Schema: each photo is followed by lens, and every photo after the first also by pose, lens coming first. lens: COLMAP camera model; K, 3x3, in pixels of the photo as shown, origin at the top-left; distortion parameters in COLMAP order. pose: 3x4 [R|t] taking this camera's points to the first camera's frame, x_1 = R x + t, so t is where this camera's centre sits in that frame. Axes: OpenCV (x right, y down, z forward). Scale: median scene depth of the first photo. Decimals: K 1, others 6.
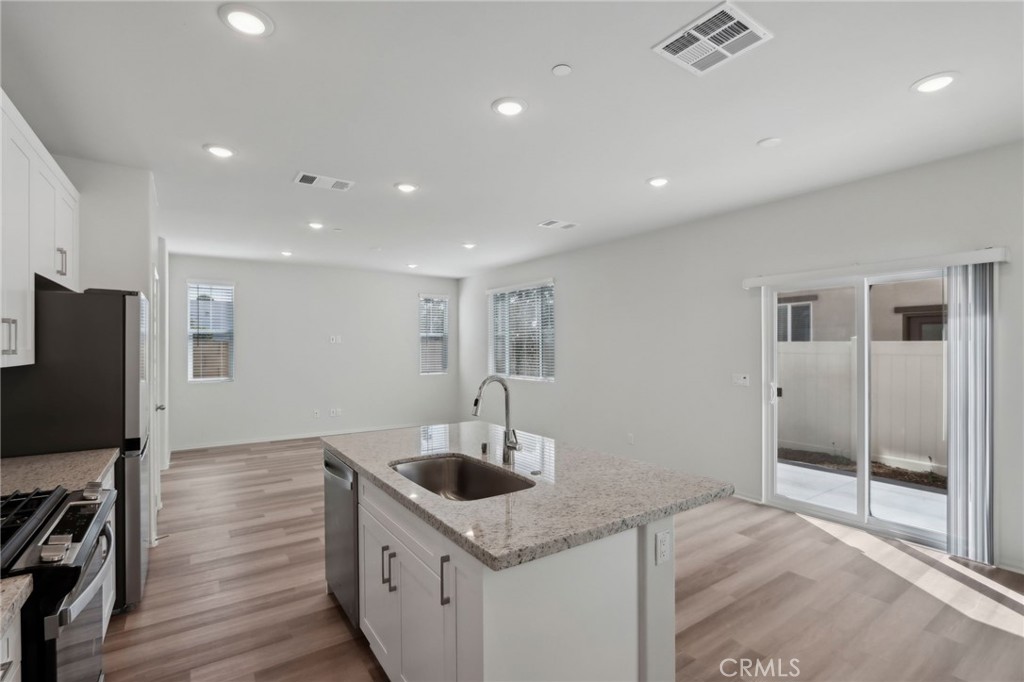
lens RADIAL K [[473.0, 0, 517.4], [0, 473.0, 351.1], [0, 0, 1]] dist [-0.001006, -0.000045]
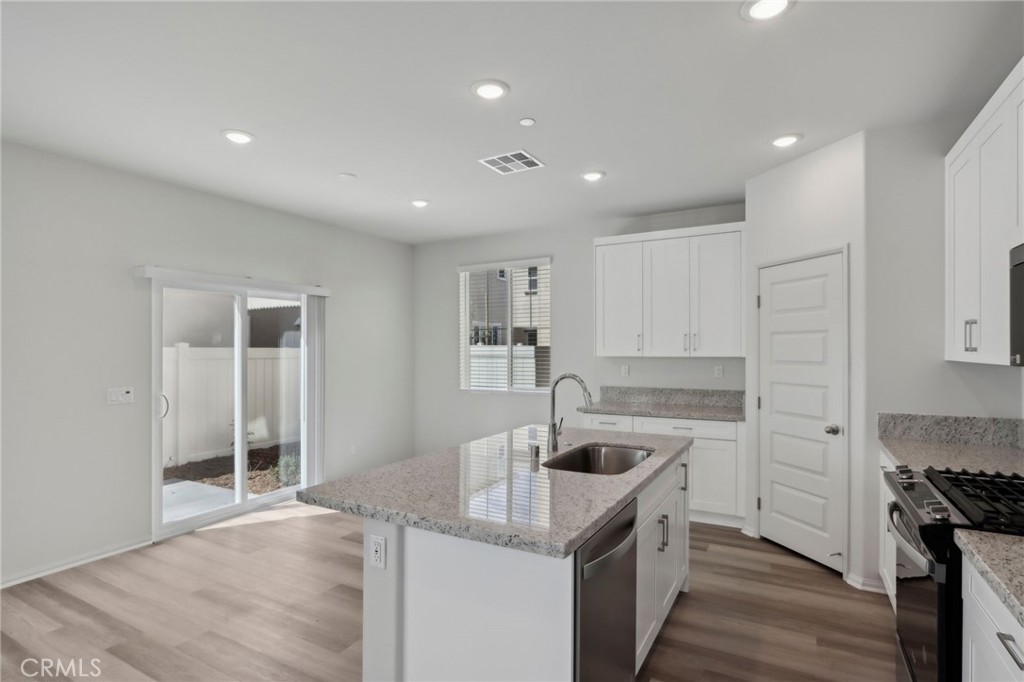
lens RADIAL K [[512.9, 0, 517.0], [0, 512.9, 349.3], [0, 0, 1]] dist [-0.008075, -0.000646]
pose [[-0.437849, 0.003050, 0.899043, -0.669677], [0.012898, 0.999913, 0.002889, -0.005755], [-0.898956, 0.012861, -0.437850, 0.997361]]
